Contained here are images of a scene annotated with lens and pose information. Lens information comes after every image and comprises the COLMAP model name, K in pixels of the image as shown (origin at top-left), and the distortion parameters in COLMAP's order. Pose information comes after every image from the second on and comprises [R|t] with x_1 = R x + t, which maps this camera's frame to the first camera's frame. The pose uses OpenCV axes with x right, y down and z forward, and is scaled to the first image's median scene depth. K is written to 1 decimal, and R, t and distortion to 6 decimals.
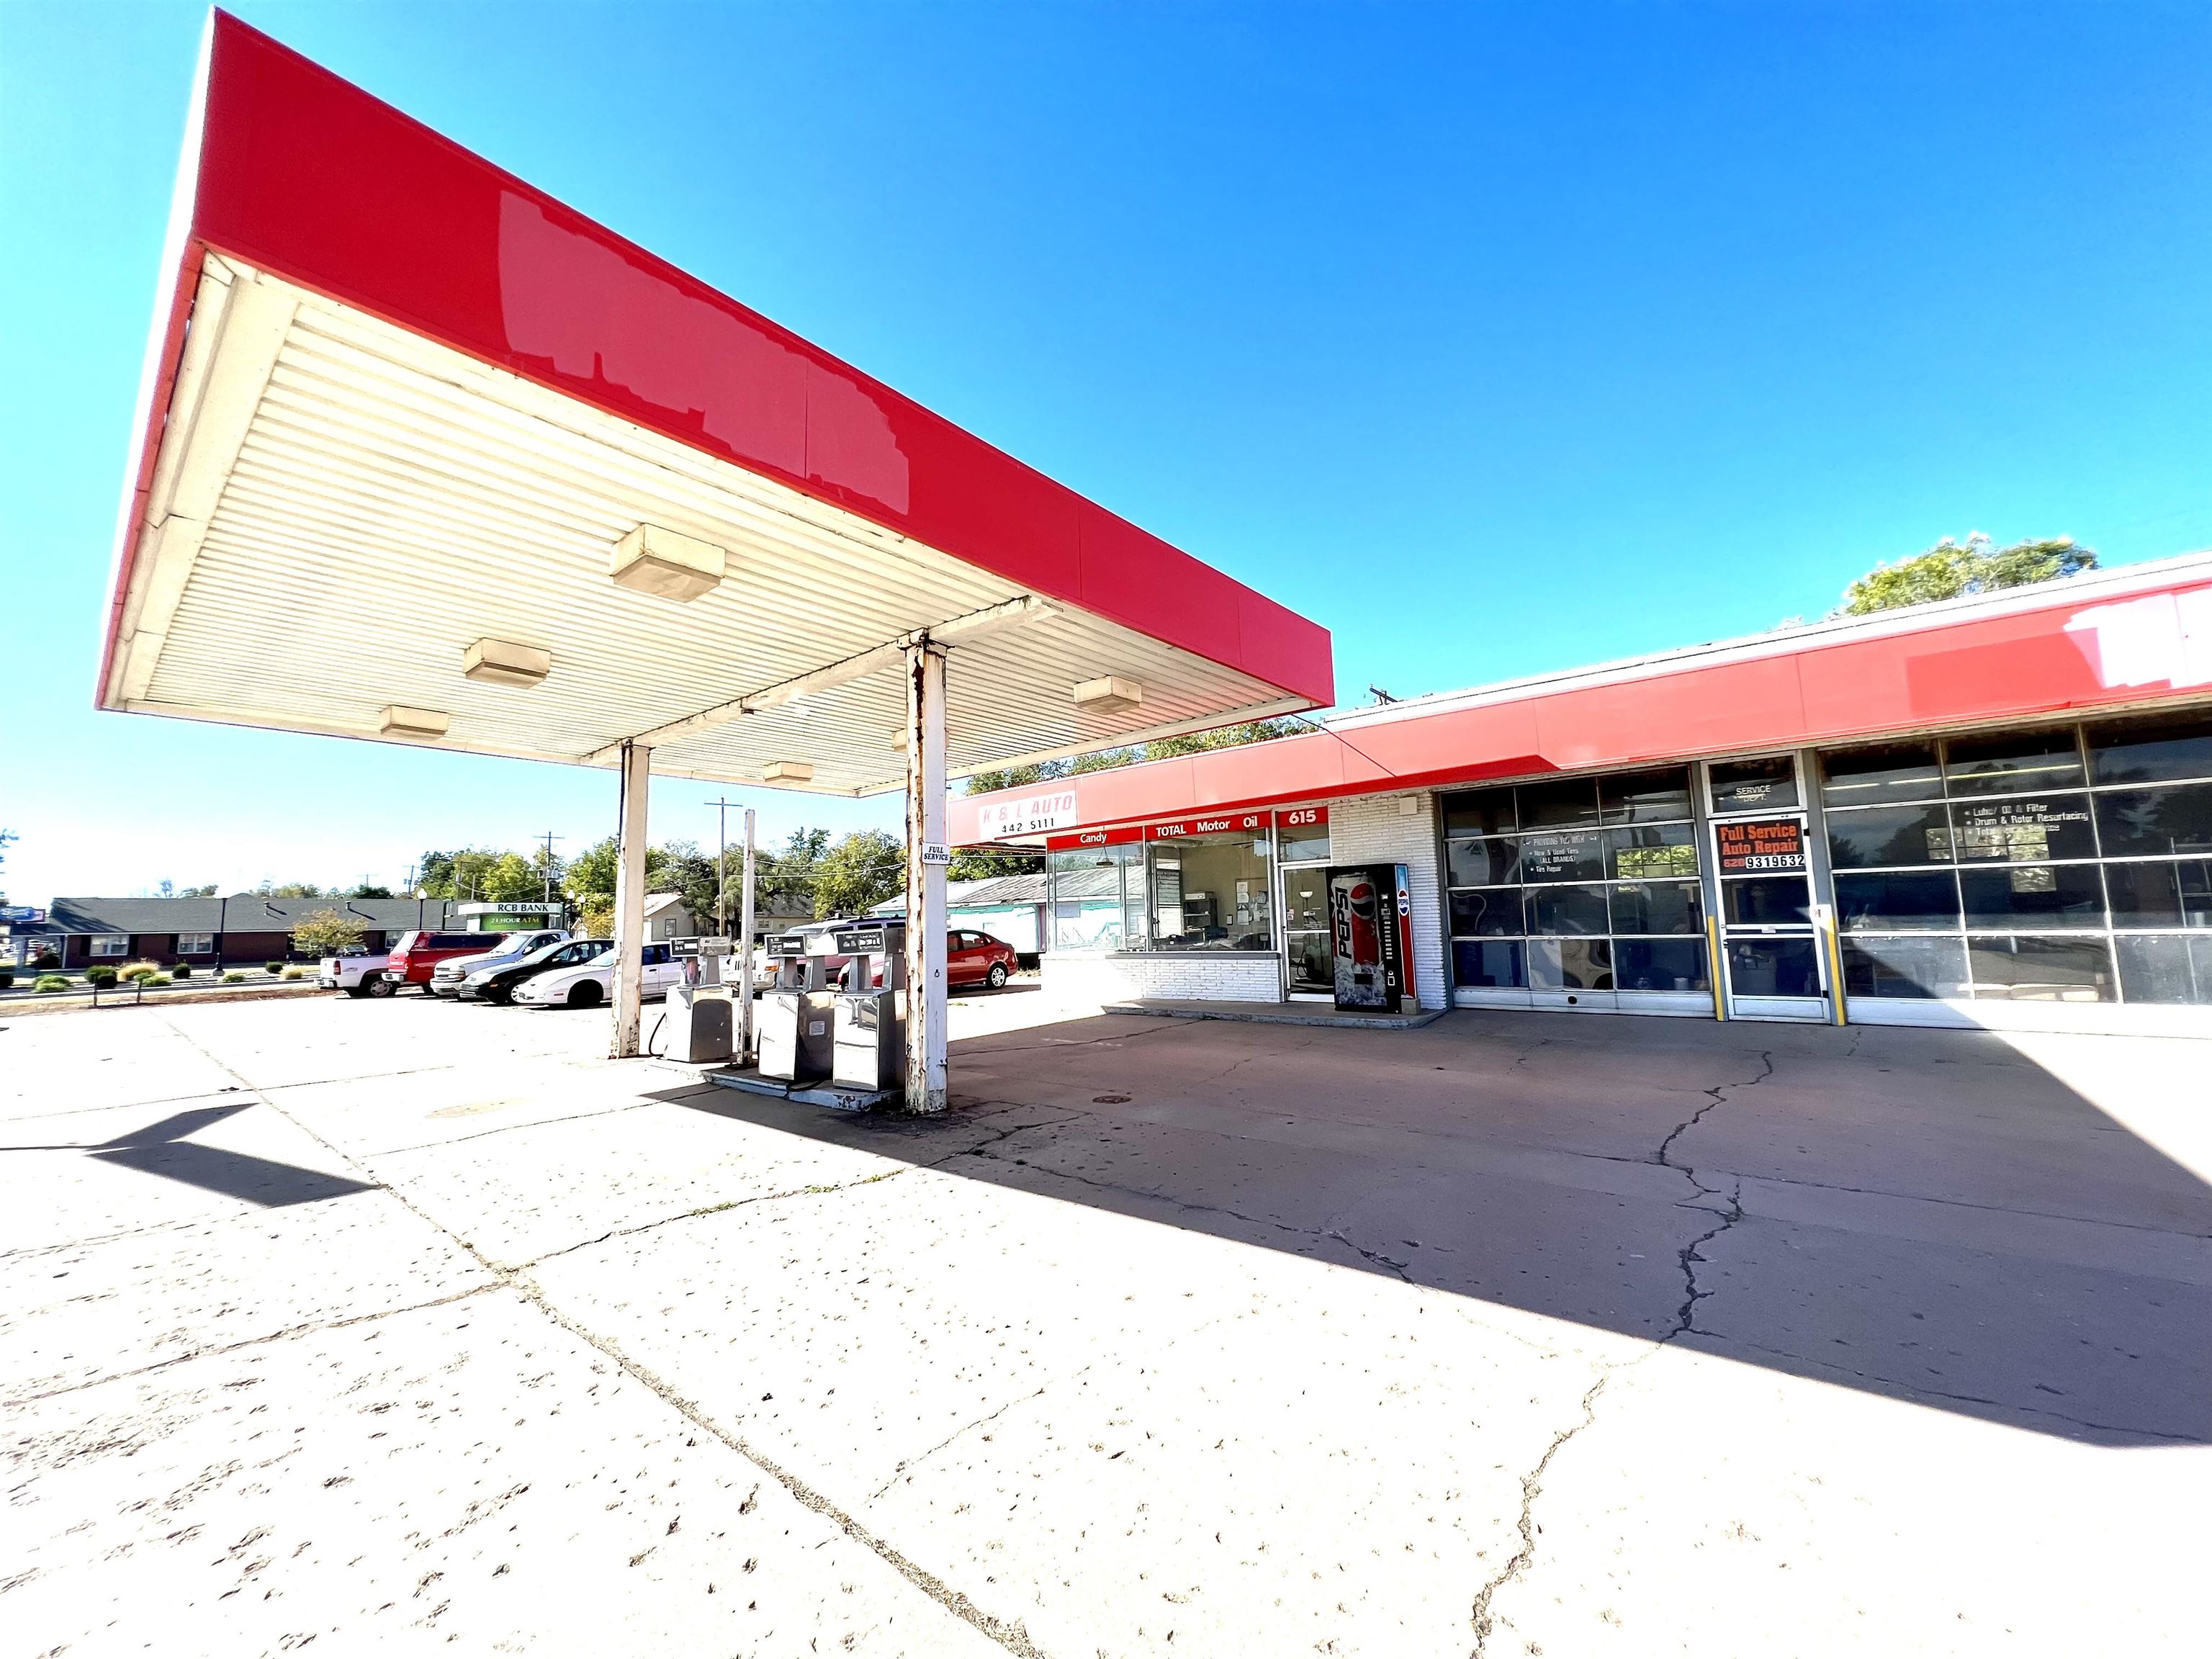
lens RADIAL K [[882.7, 0, 1099.5], [0, 882.7, 823.0], [0, 0, 1]] dist [-0.000005, -0.000165]
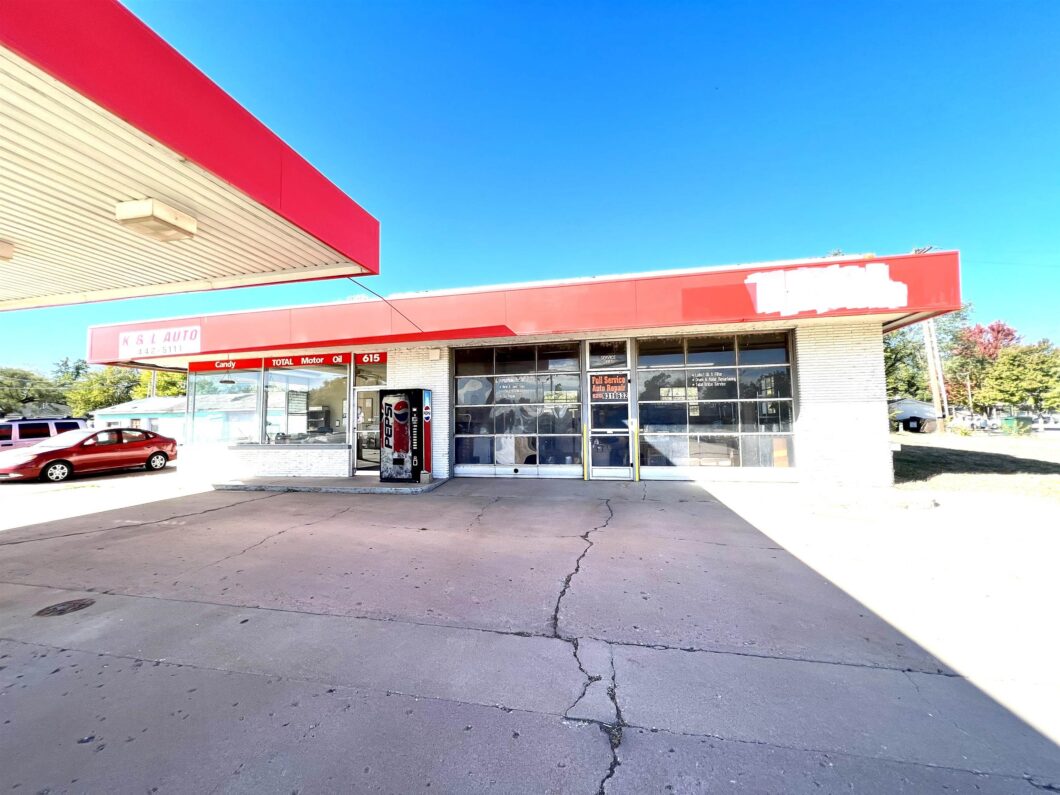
lens RADIAL K [[423.0, 0, 526.9], [0, 423.0, 394.4], [0, 0, 1]] dist [-0.000005, -0.000165]
pose [[0.882944, 0.045287, 0.467289, 0.156564], [-0.063116, 0.997751, 0.022560, 0.028650], [-0.465217, -0.049413, 0.883817, 0.256900]]
